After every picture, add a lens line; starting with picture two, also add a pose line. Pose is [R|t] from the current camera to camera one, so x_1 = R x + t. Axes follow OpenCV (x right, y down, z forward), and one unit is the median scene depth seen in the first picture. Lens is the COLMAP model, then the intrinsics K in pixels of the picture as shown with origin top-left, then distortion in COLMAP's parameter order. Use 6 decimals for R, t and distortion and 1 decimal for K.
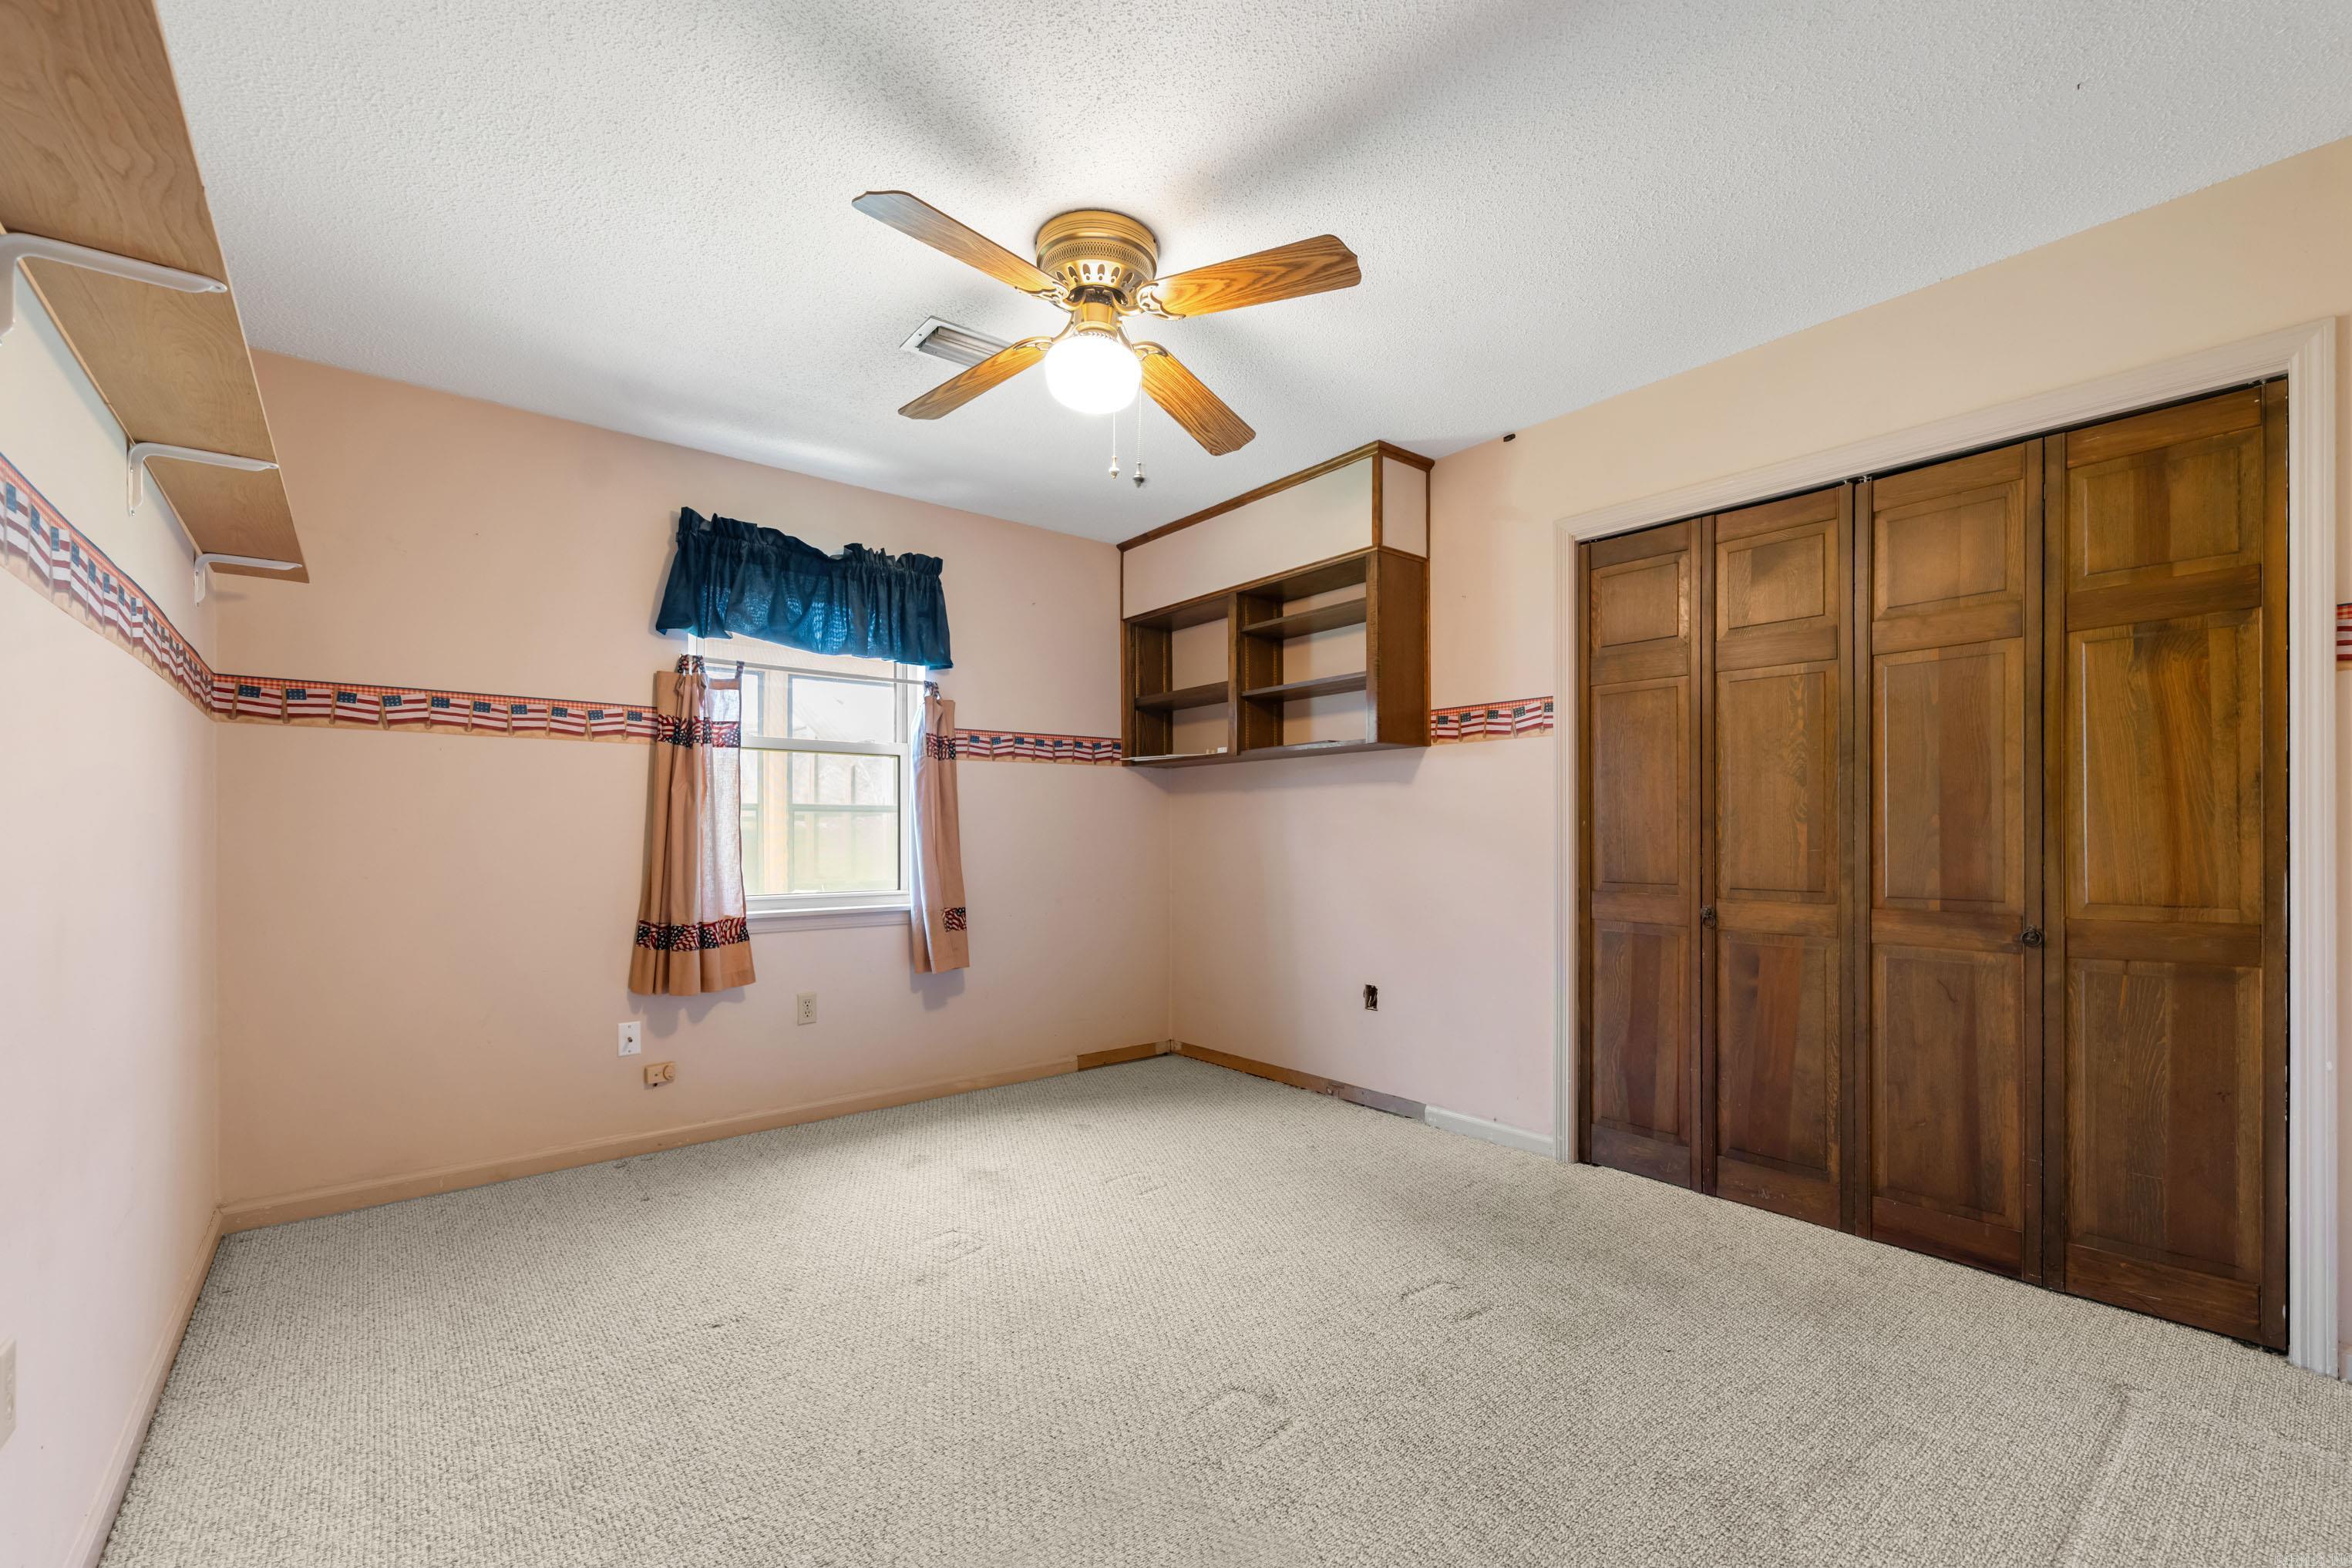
lens RADIAL K [[943.9, 0, 1180.9], [0, 943.9, 840.5], [0, 0, 1]] dist [-0.010421, -0.000087]
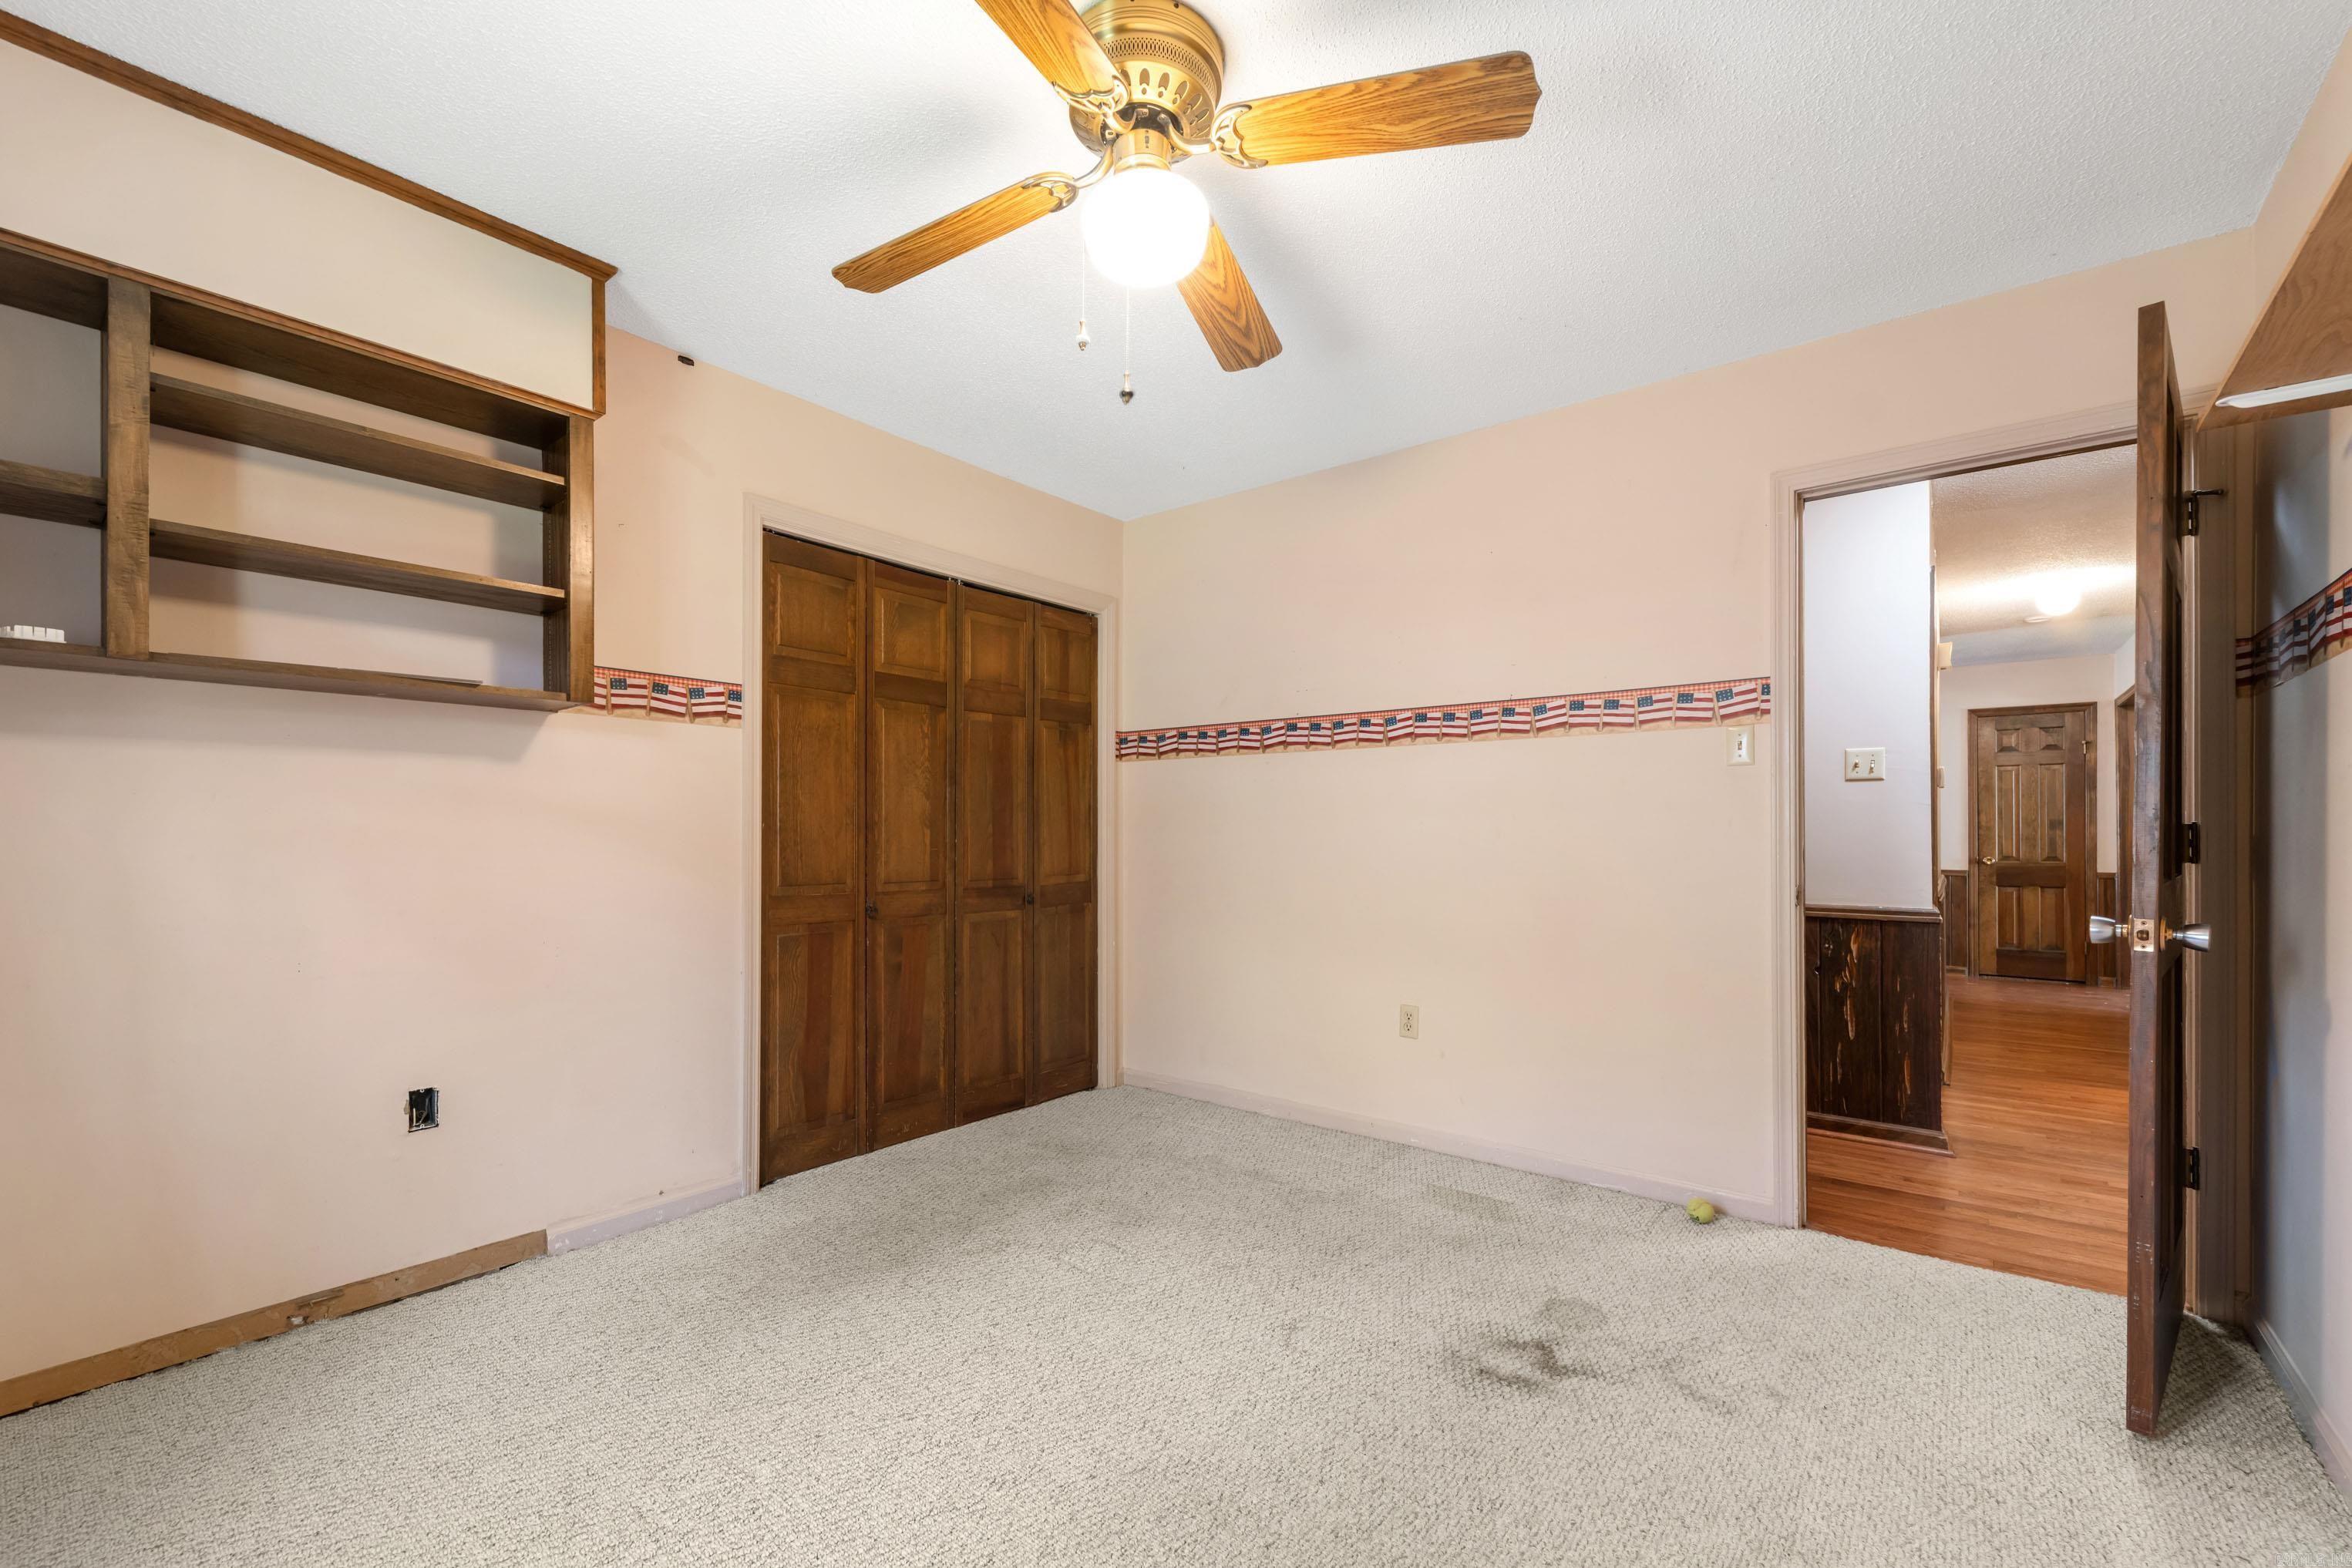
lens RADIAL K [[964.3, 0, 1178.0], [0, 964.3, 827.0], [0, 0, 1]] dist [0.000691, 0.000087]
pose [[-0.196849, 0.001242, 0.980433, -0.708426], [-0.000270, 0.999999, -0.001321, -0.018874], [-0.980434, -0.000525, -0.196849, 0.921069]]
